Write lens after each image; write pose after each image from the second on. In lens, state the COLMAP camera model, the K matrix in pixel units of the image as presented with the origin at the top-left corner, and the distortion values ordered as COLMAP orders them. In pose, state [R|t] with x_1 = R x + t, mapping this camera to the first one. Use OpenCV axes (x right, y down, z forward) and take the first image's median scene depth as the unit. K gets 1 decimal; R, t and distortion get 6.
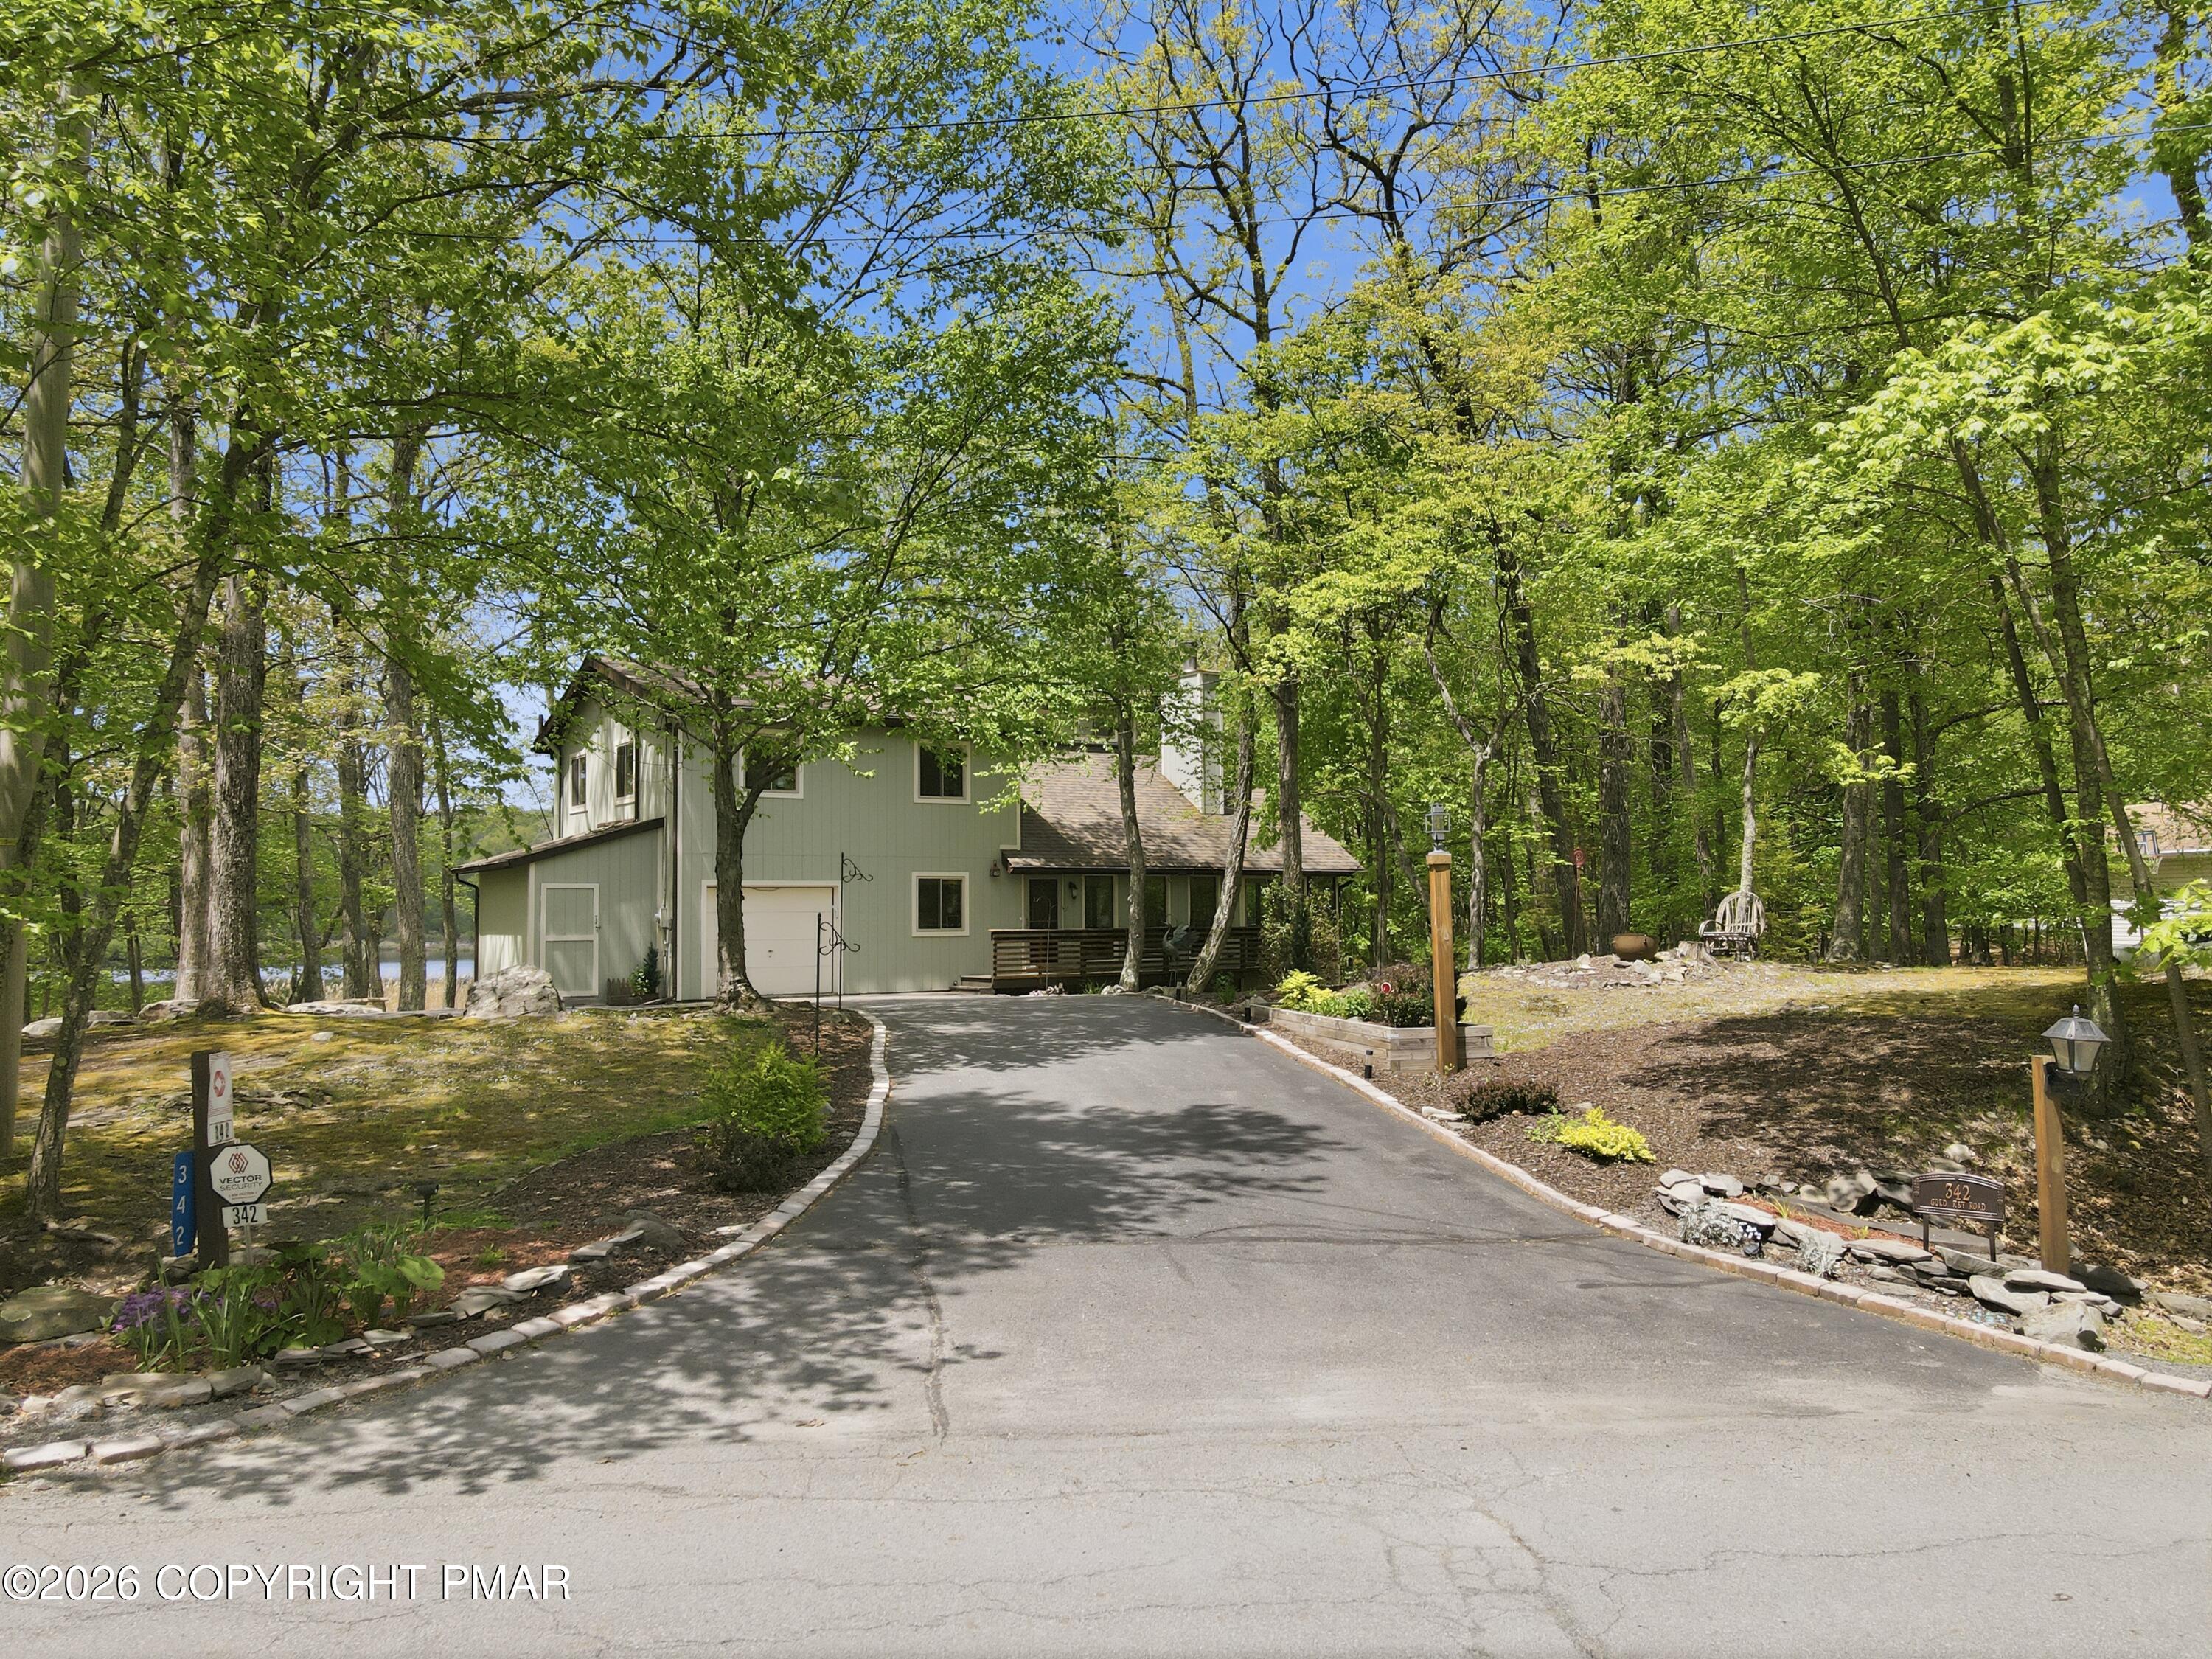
lens RADIAL K [[1618.3, 0, 1113.5], [0, 1618.3, 822.4], [0, 0, 1]] dist [-0.000969, 0.000023]
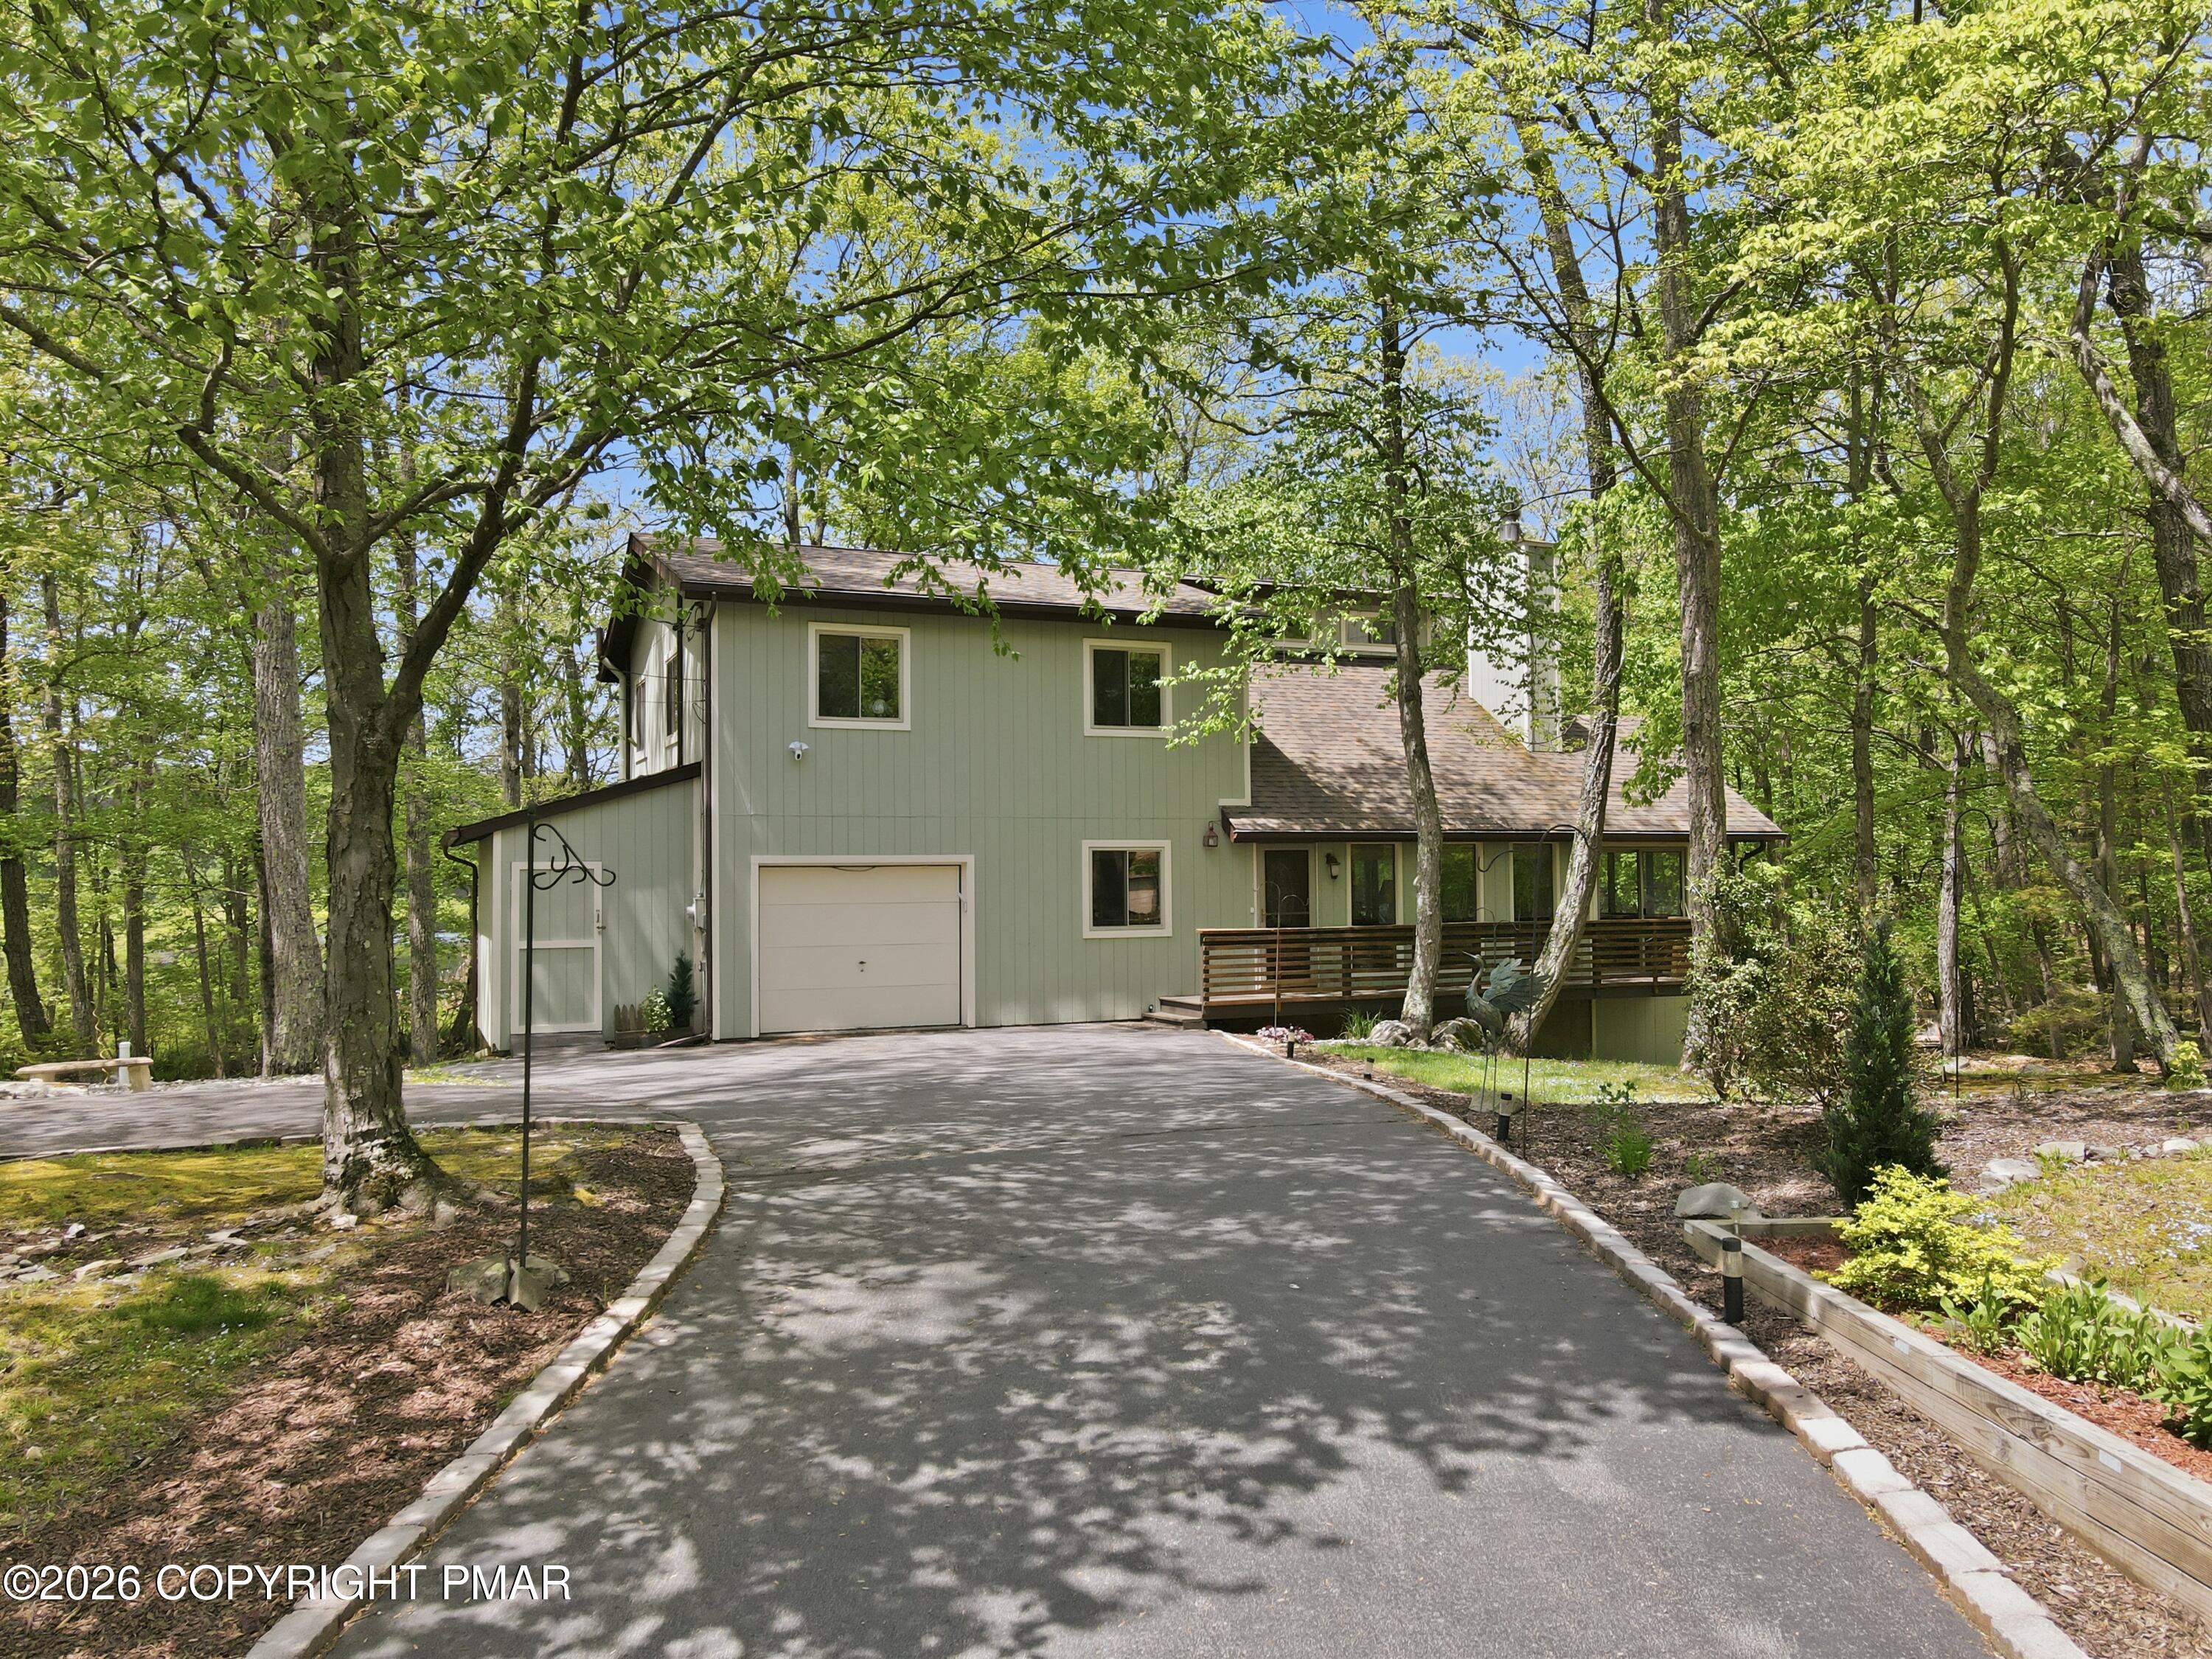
lens RADIAL K [[1618.3, 0, 1113.5], [0, 1618.3, 822.4], [0, 0, 1]] dist [-0.000969, 0.000023]
pose [[0.982057, -0.008471, -0.188395, 0.012587], [0.013005, 0.999655, 0.022840, 0.008183], [0.188136, -0.024881, 0.981828, 0.350763]]
